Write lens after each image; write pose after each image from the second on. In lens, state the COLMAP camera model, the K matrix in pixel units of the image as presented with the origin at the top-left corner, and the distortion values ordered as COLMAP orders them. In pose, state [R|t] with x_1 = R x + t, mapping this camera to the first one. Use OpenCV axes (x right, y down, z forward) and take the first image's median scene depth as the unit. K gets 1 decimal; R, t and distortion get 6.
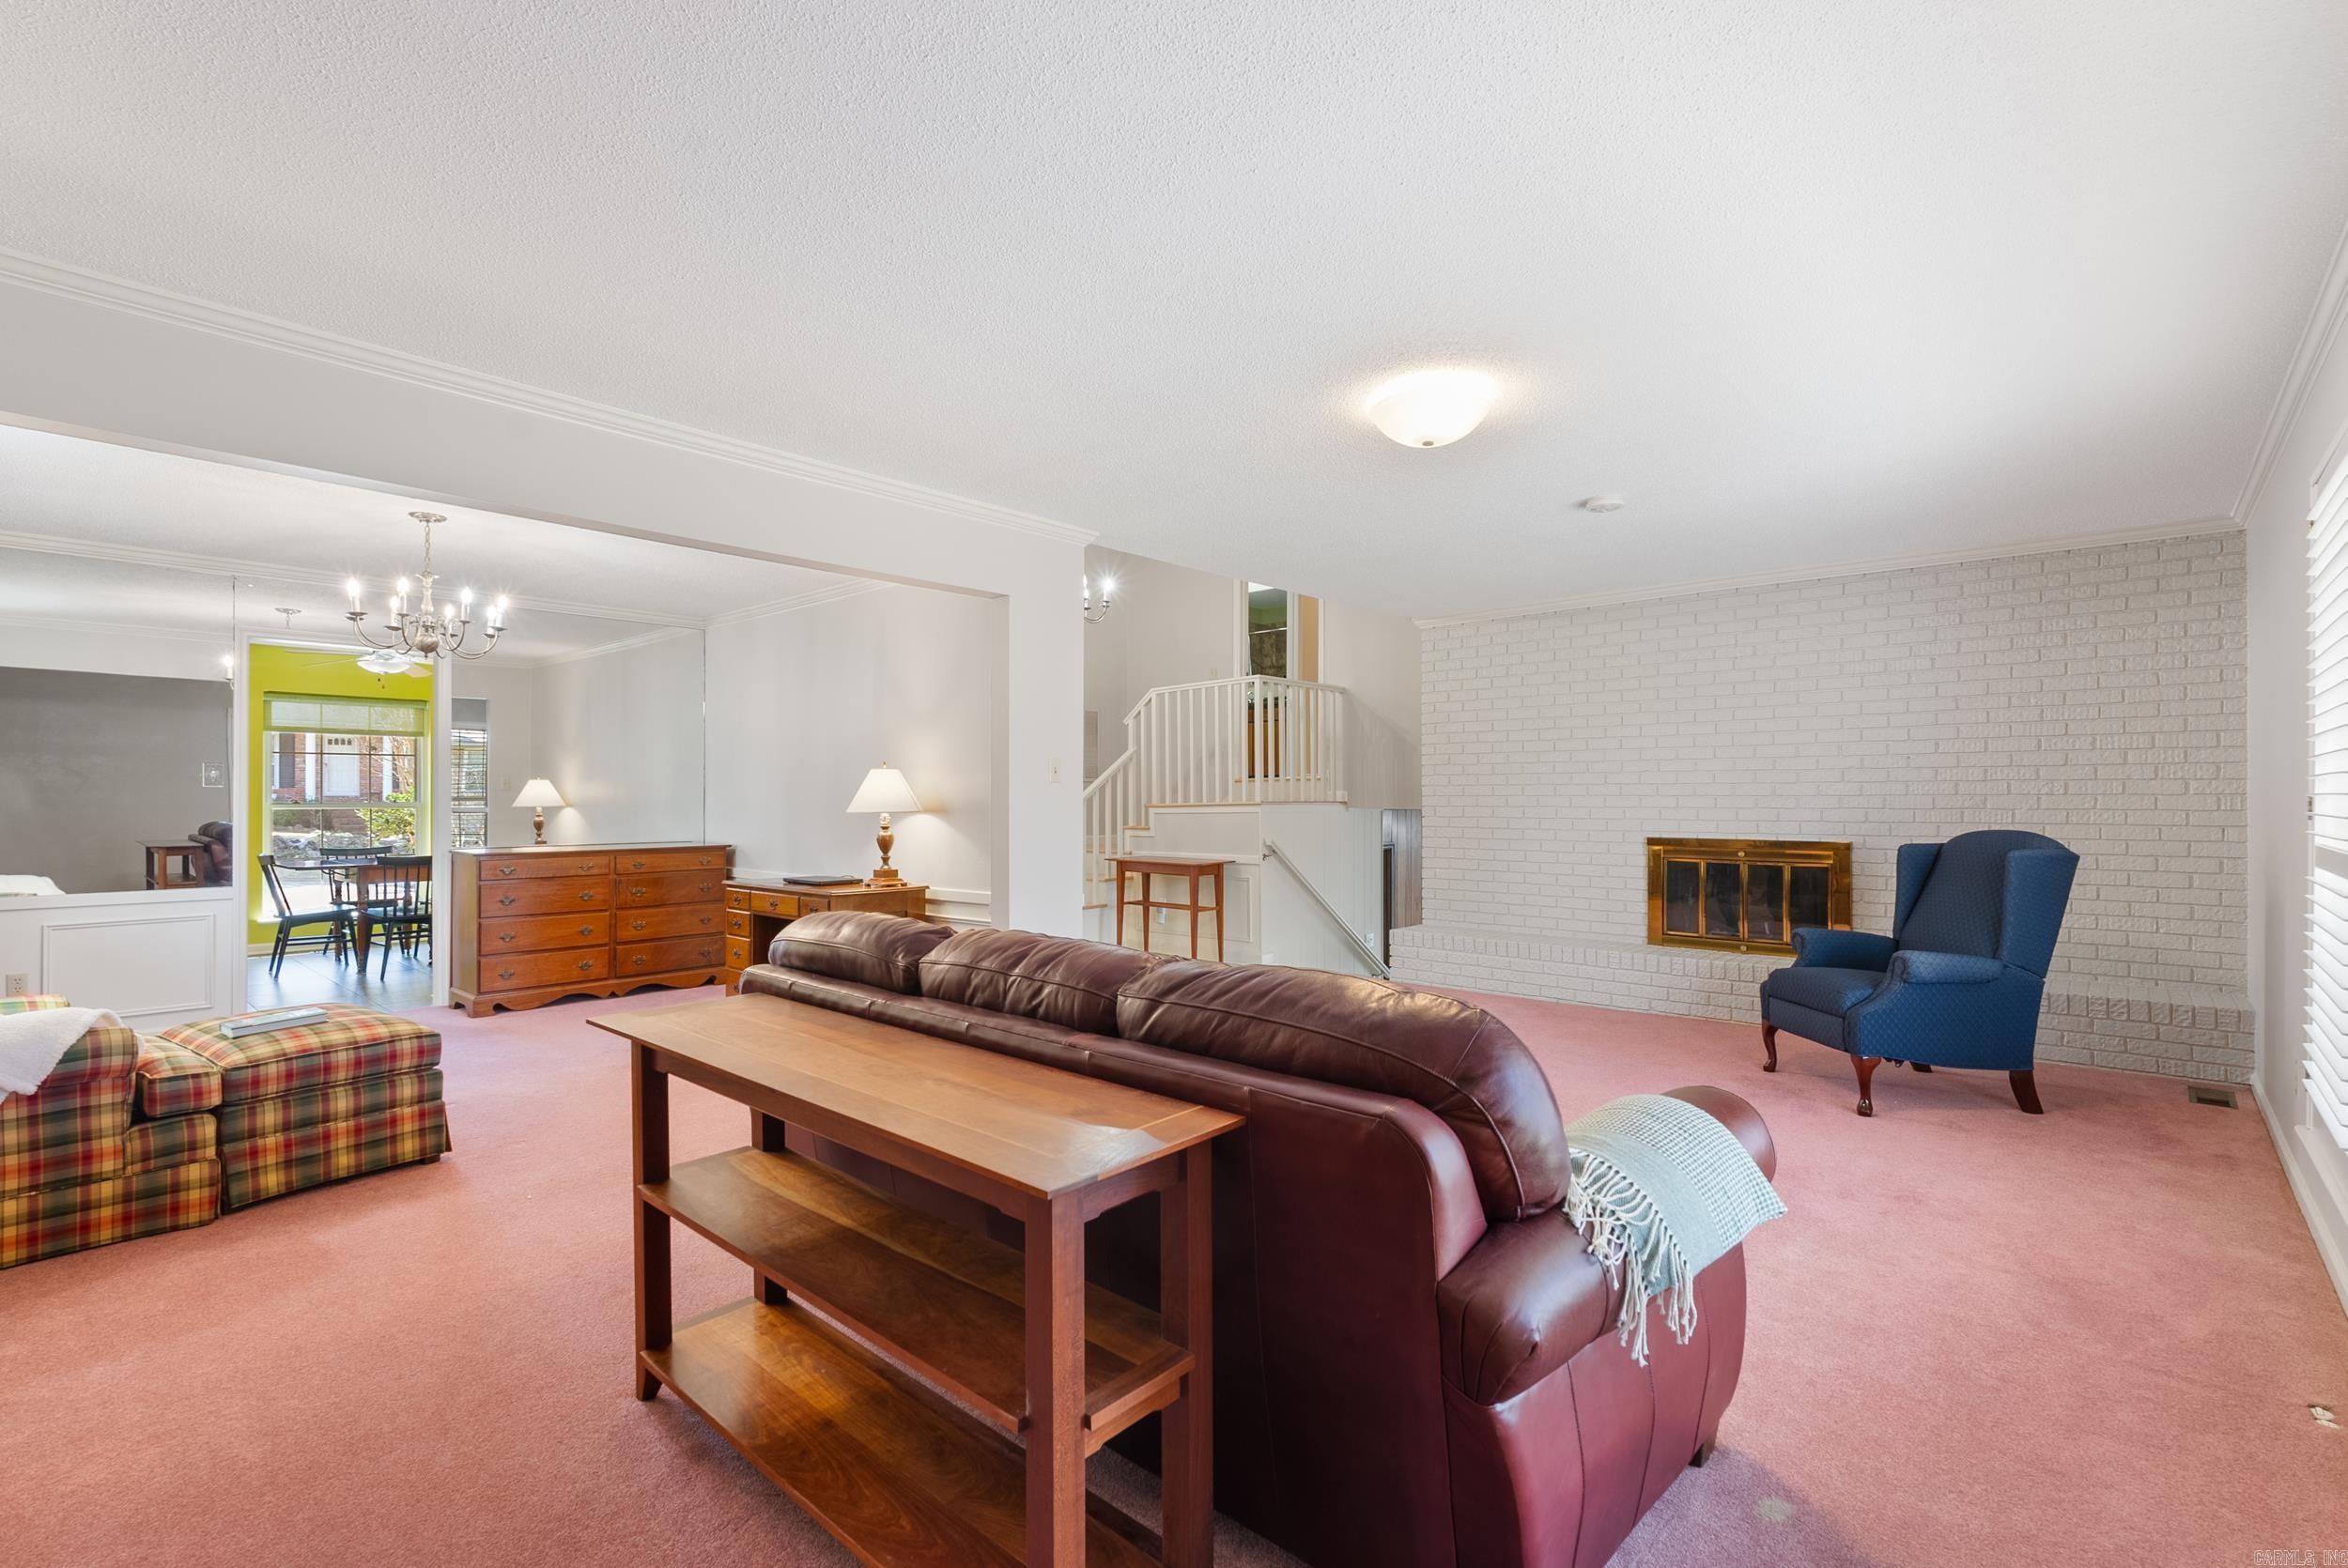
lens RADIAL K [[1044.4, 0, 1180.7], [0, 1044.4, 803.8], [0, 0, 1]] dist [-0.005291, -0.000271]
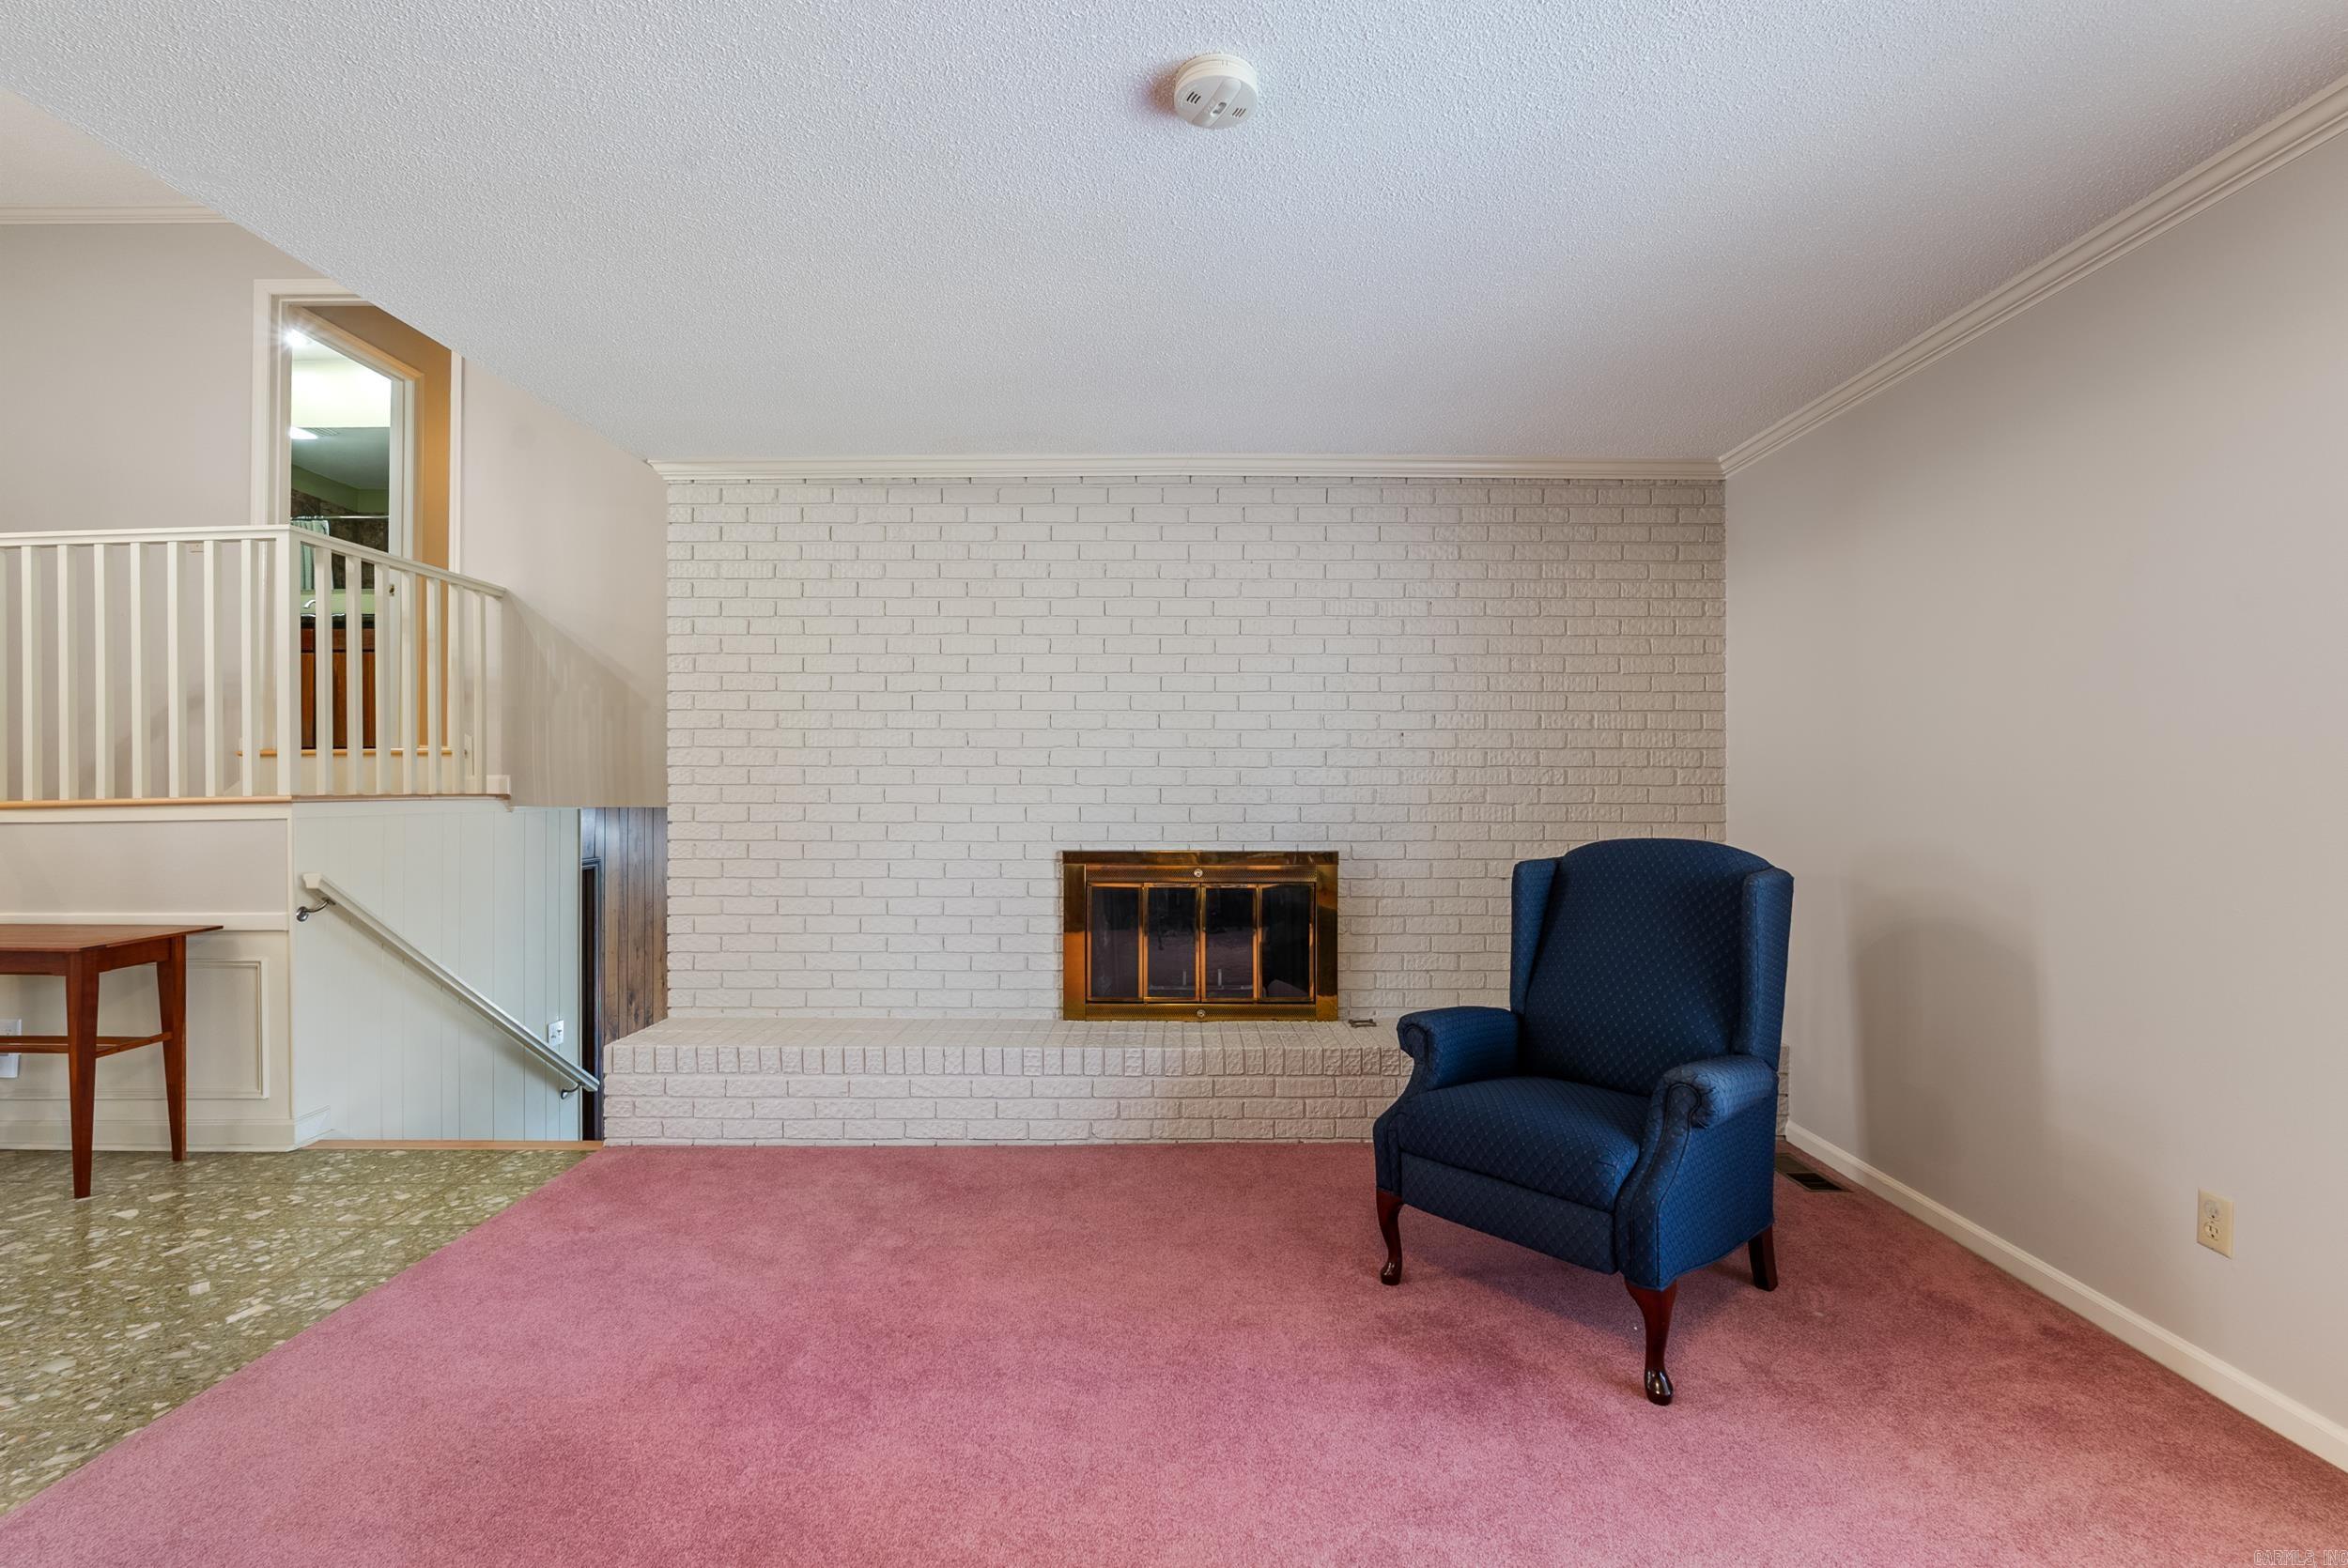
lens RADIAL K [[1044.4, 0, 1175.6], [0, 1044.4, 783.0], [0, 0, 1]] dist [-0.005291, -0.000271]
pose [[0.750070, 0.003292, 0.661350, 0.078794], [0.002105, 0.999971, -0.007365, -0.004305], [-0.661355, 0.006917, 0.750041, 0.473721]]
